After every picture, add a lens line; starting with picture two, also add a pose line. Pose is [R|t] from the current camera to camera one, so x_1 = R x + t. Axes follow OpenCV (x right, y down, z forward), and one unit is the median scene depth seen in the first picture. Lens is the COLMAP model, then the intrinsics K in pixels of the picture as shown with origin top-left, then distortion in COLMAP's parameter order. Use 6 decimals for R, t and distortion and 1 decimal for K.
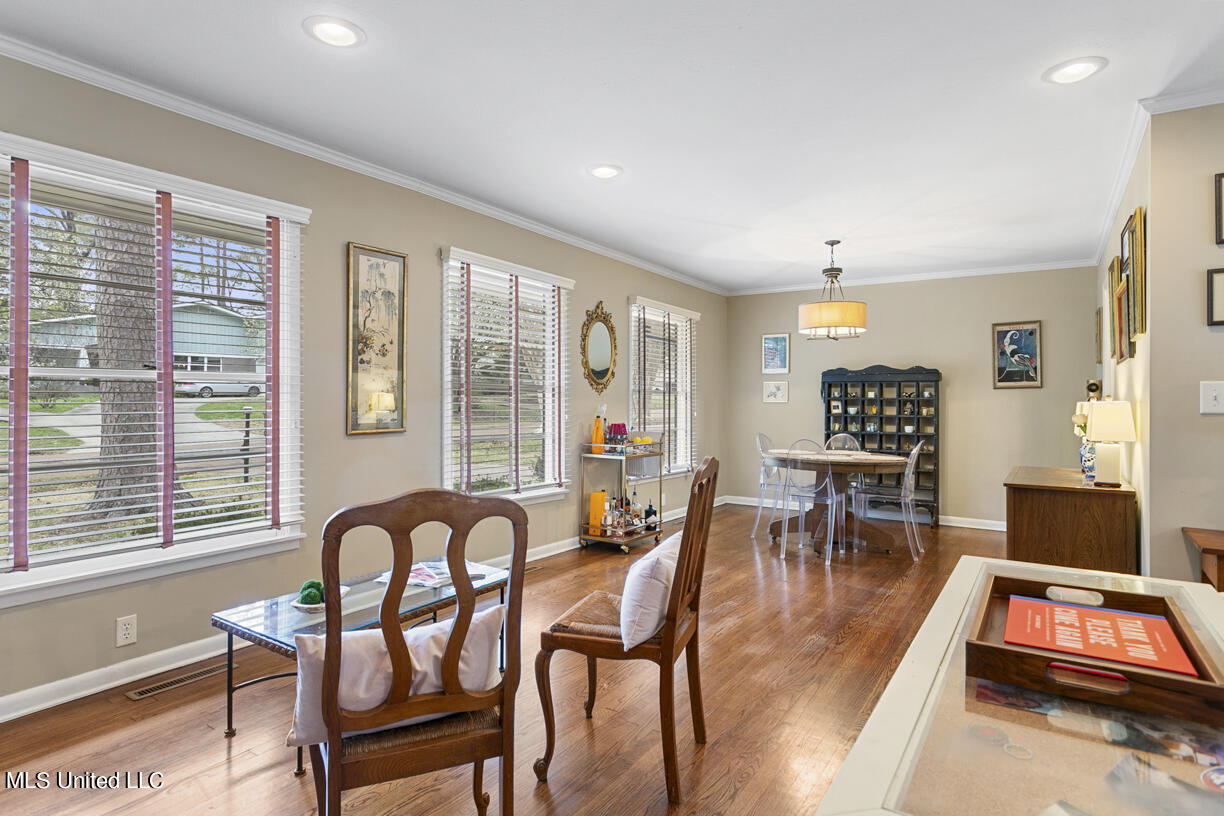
lens RADIAL K [[670.0, 0, 608.7], [0, 670.0, 403.7], [0, 0, 1]] dist [0.000340, 0.000209]
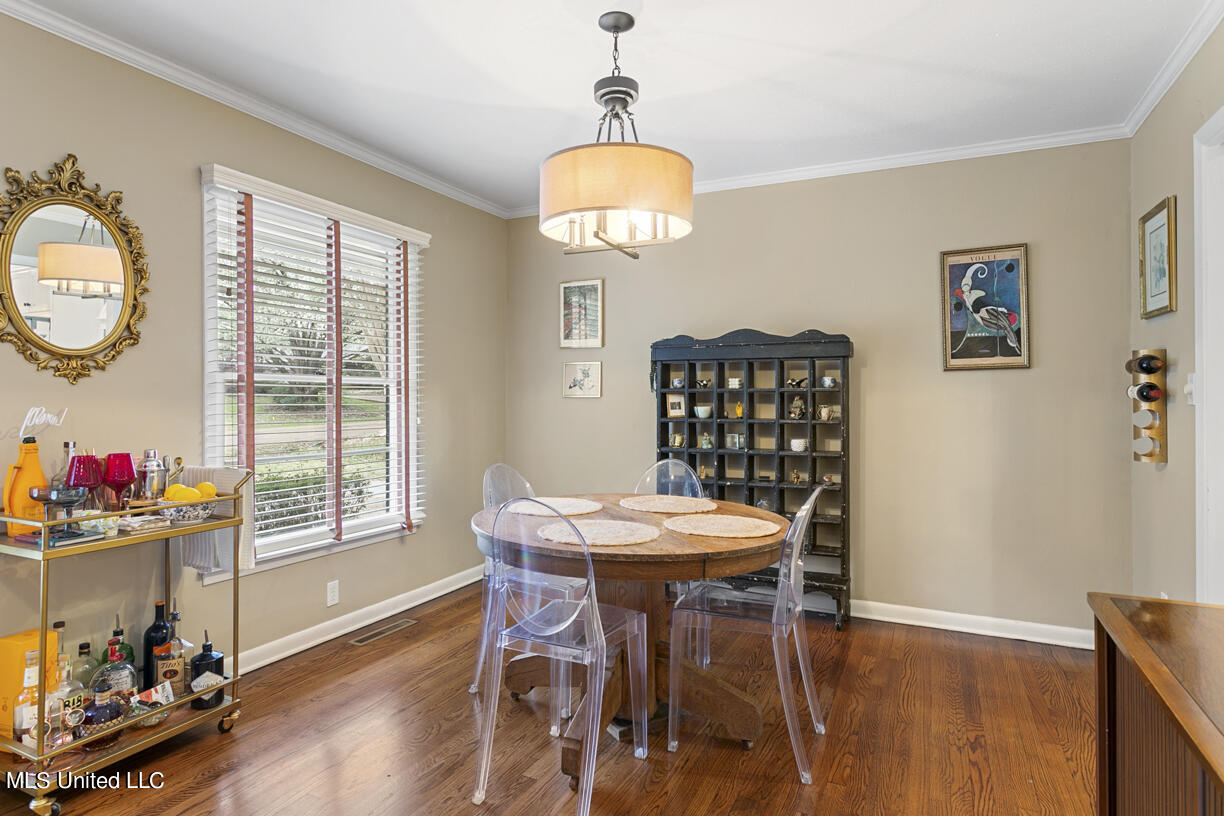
lens RADIAL K [[670.0, 0, 613.8], [0, 670.0, 402.0], [0, 0, 1]] dist [0.000340, 0.000209]
pose [[0.990883, -0.008309, 0.134470, 0.224278], [0.007418, 0.999947, 0.007125, -0.002520], [-0.134522, -0.006062, 0.990892, 0.474488]]
